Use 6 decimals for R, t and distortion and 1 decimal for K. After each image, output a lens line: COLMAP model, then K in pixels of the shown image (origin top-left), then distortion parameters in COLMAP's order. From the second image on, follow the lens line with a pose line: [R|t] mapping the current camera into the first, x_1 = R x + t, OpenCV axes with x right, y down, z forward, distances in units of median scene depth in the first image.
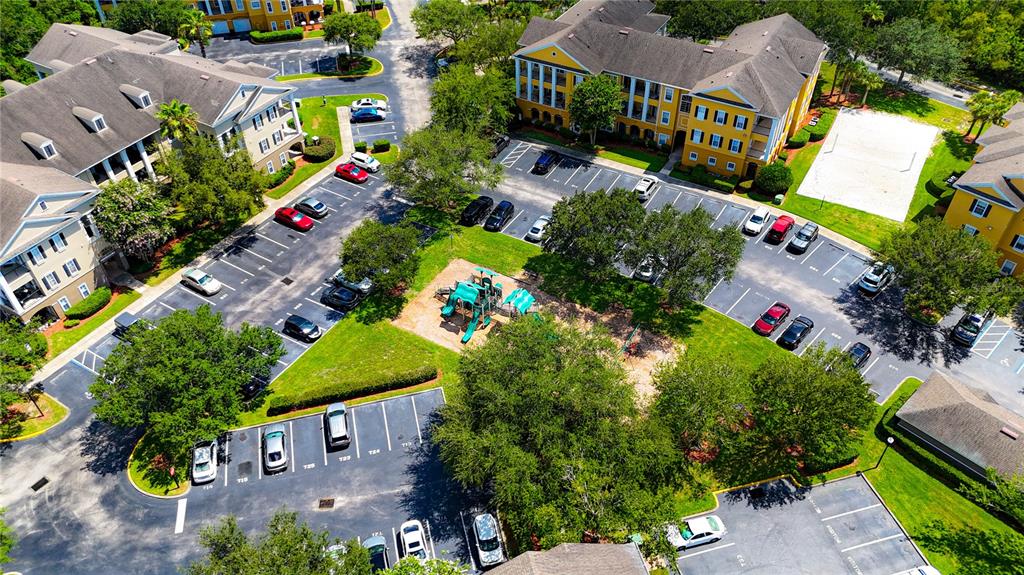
lens RADIAL K [[752.5, 0, 516.6], [0, 752.5, 287.8], [0, 0, 1]] dist [0.067552, -0.062633]
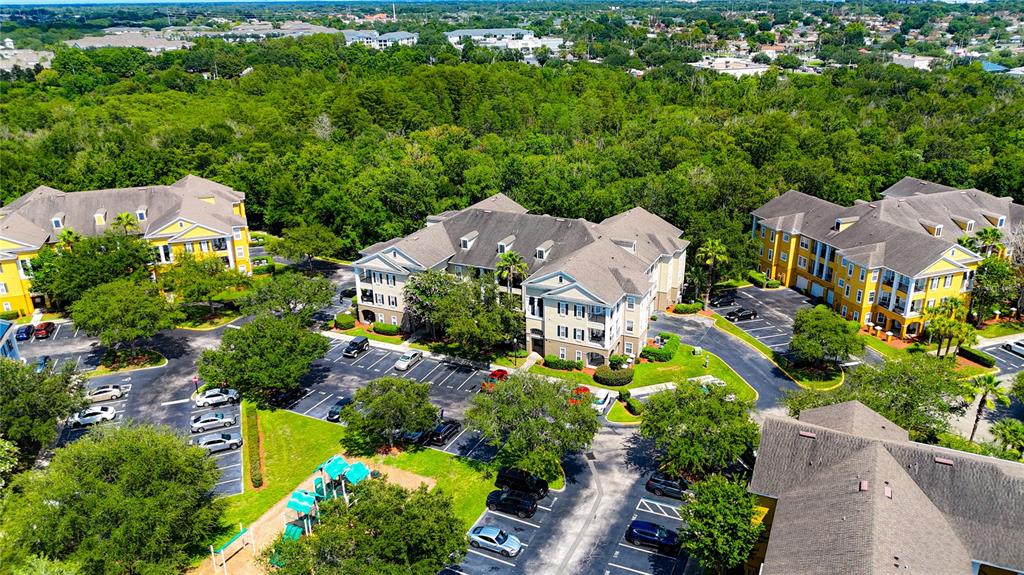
lens RADIAL K [[752.5, 0, 513.9], [0, 752.5, 288.0], [0, 0, 1]] dist [0.067552, -0.062633]
pose [[0.082111, 0.363255, -0.928064, 0.663808], [-0.658590, 0.718690, 0.223035, -0.456040], [0.748009, 0.592900, 0.298248, 0.653776]]
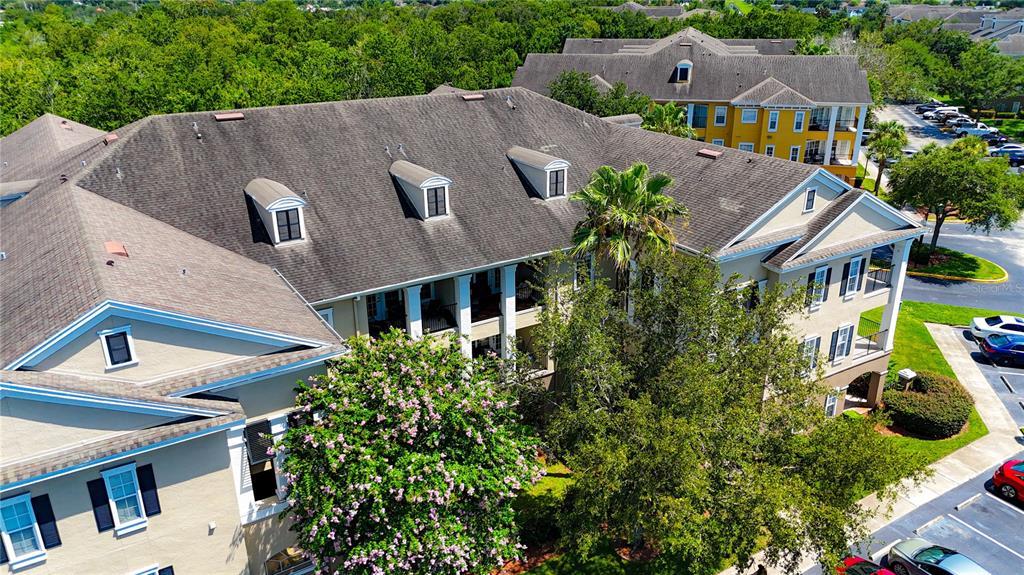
lens RADIAL K [[752.5, 0, 516.6], [0, 752.5, 286.6], [0, 0, 1]] dist [0.067552, -0.062633]
pose [[0.884678, 0.173635, -0.432662, -0.330927], [-0.313701, 0.908237, -0.276943, -0.081559], [0.344872, 0.380732, 0.857967, 0.689880]]
